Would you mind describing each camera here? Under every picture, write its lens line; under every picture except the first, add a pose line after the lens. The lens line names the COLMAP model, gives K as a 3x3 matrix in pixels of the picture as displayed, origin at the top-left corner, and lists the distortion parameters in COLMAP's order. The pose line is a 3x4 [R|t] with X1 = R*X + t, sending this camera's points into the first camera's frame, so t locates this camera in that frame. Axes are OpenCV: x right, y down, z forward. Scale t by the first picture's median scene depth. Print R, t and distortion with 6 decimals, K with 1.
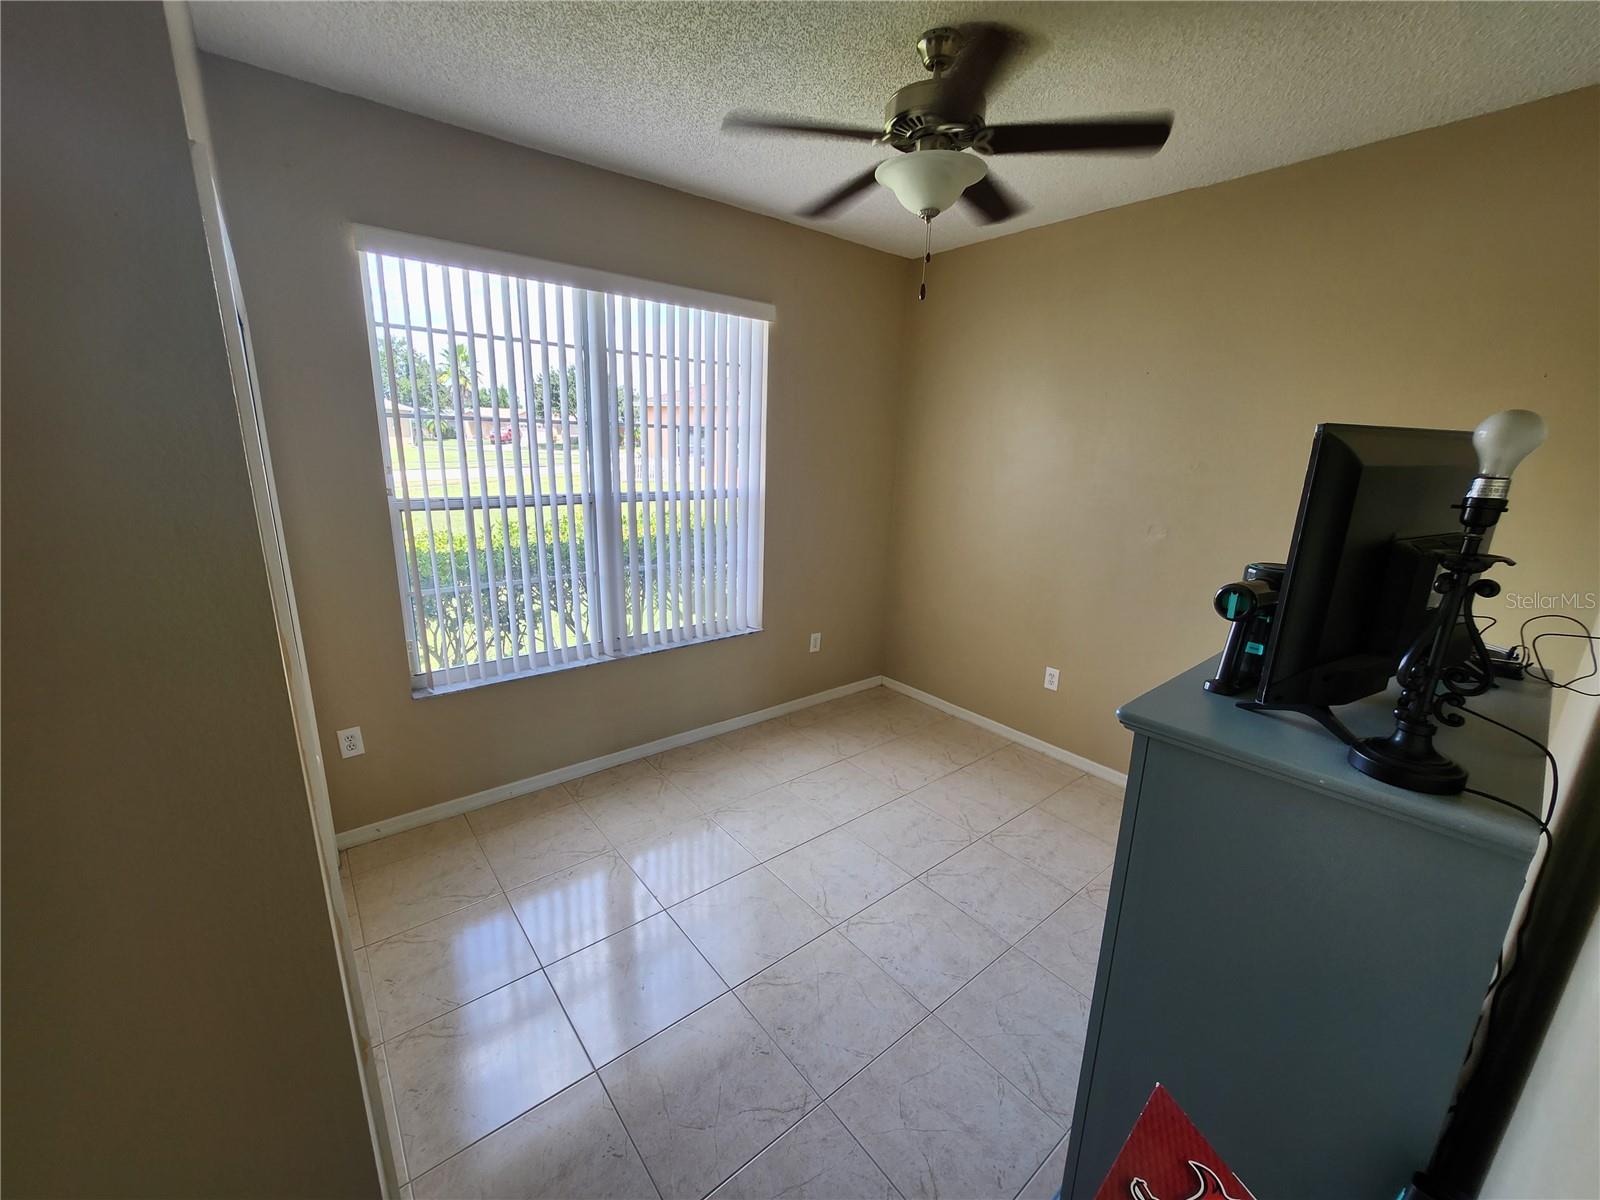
lens RADIAL K [[629.1, 0, 796.0], [0, 629.1, 596.0], [0, 0, 1]] dist [-0.006925, 0.003957]
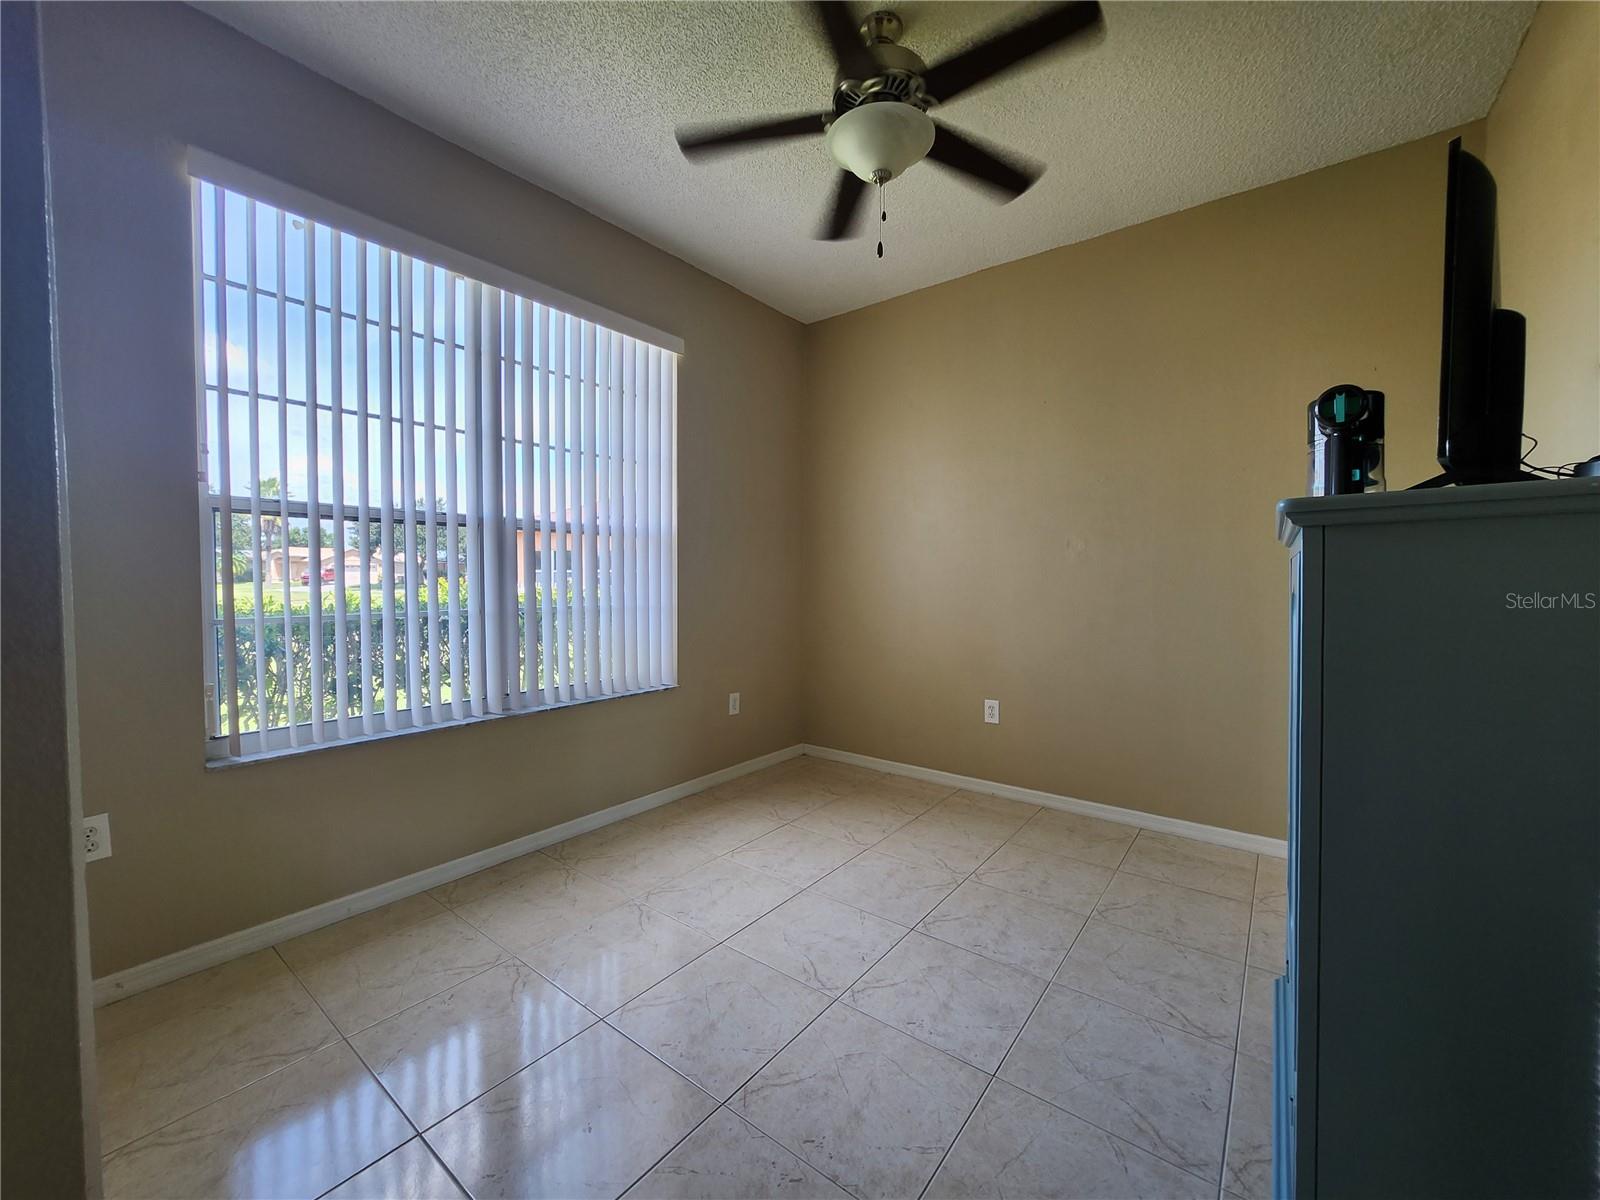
lens RADIAL K [[627.8, 0, 796.7], [0, 627.8, 600.0], [0, 0, 1]] dist [-0.007380, 0.003067]
pose [[0.972845, -0.034415, 0.228884, -0.108494], [0.081224, 0.976756, -0.198368, 0.150584], [-0.216737, 0.211572, 0.953028, 0.136253]]
